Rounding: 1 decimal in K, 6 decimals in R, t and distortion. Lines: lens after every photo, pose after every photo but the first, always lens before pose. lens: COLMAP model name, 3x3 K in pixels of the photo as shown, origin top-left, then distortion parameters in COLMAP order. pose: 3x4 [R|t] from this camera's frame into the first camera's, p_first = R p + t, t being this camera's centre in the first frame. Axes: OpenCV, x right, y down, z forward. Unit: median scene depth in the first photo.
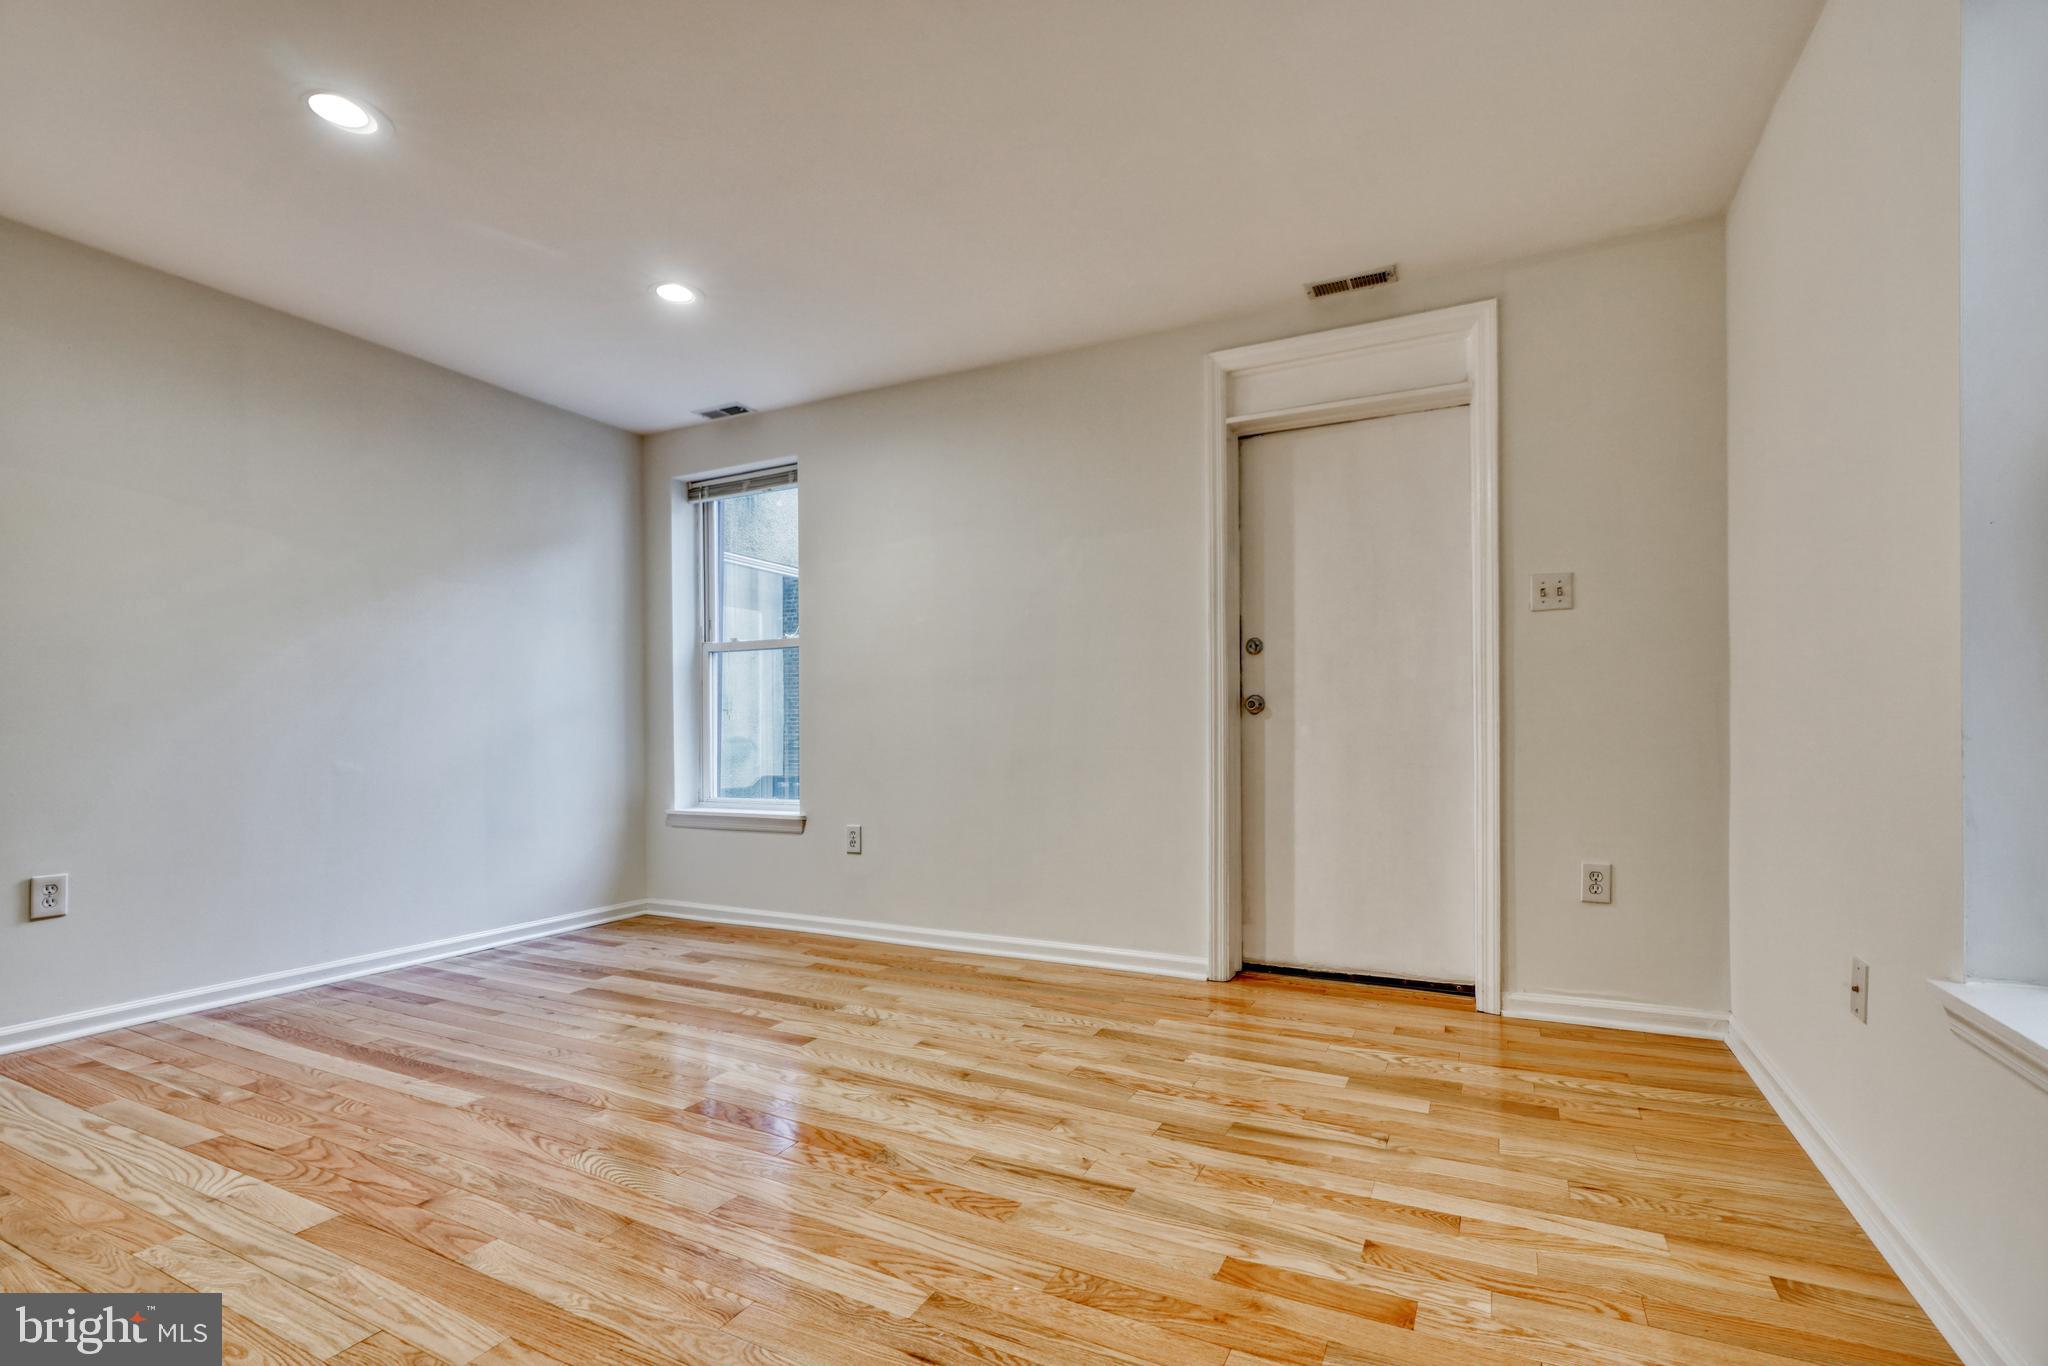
lens RADIAL K [[938.7, 0, 982.3], [0, 938.7, 735.0], [0, 0, 1]] dist [-0.011788, 0.005565]
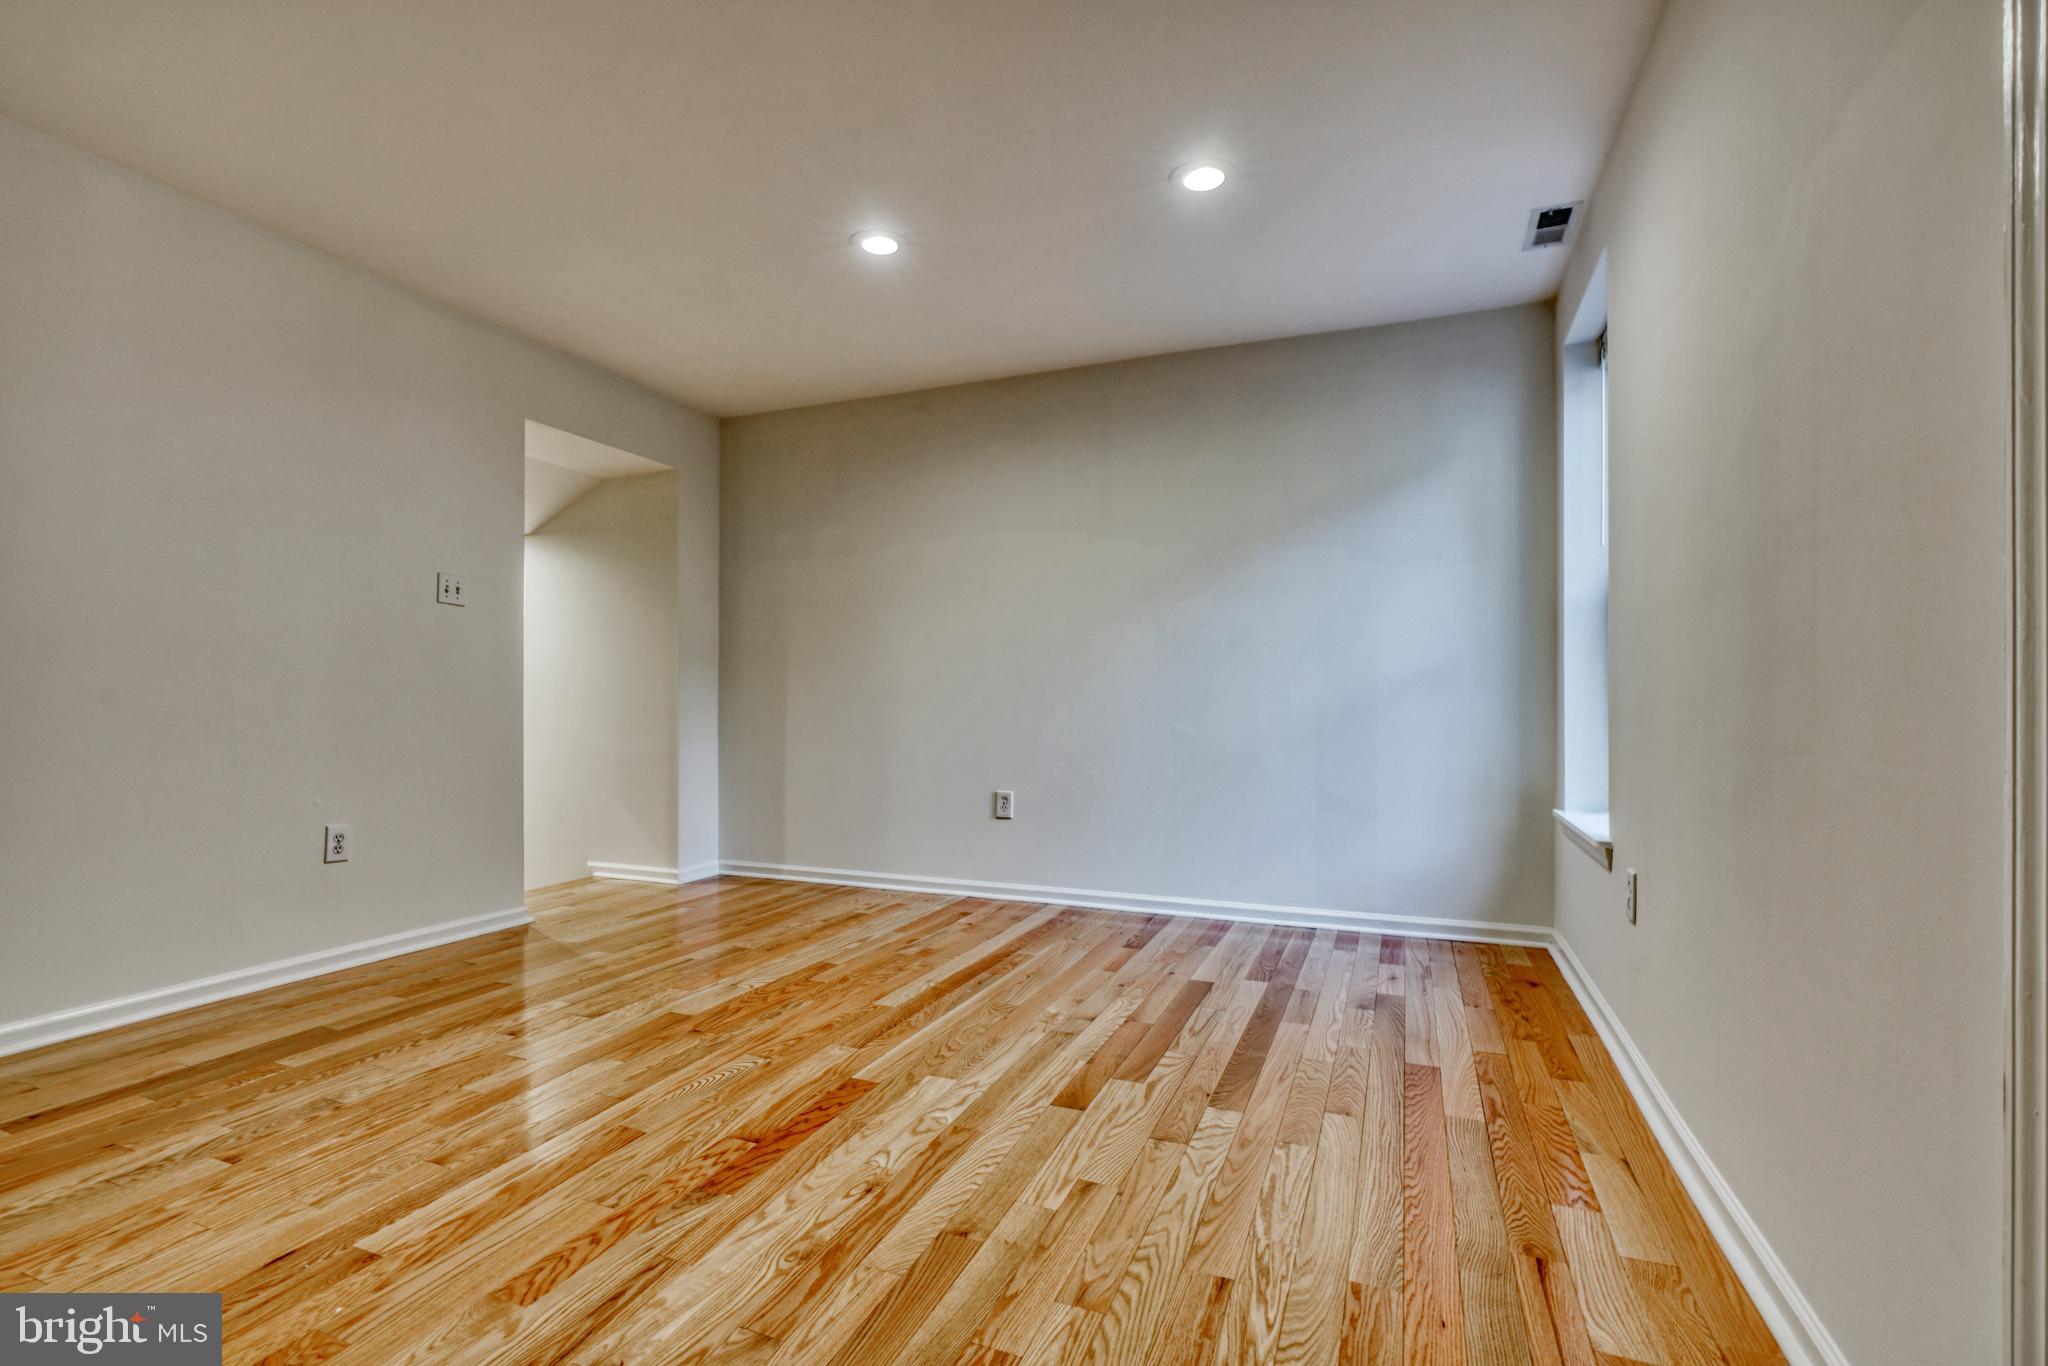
lens RADIAL K [[938.7, 0, 1017.2], [0, 938.7, 682.5], [0, 0, 1]] dist [-0.011788, 0.005565]
pose [[0.091441, -0.018939, -0.995630, 0.567852], [-0.004328, 0.999802, -0.019416, -0.000711], [0.995801, 0.006085, 0.091341, 0.883827]]
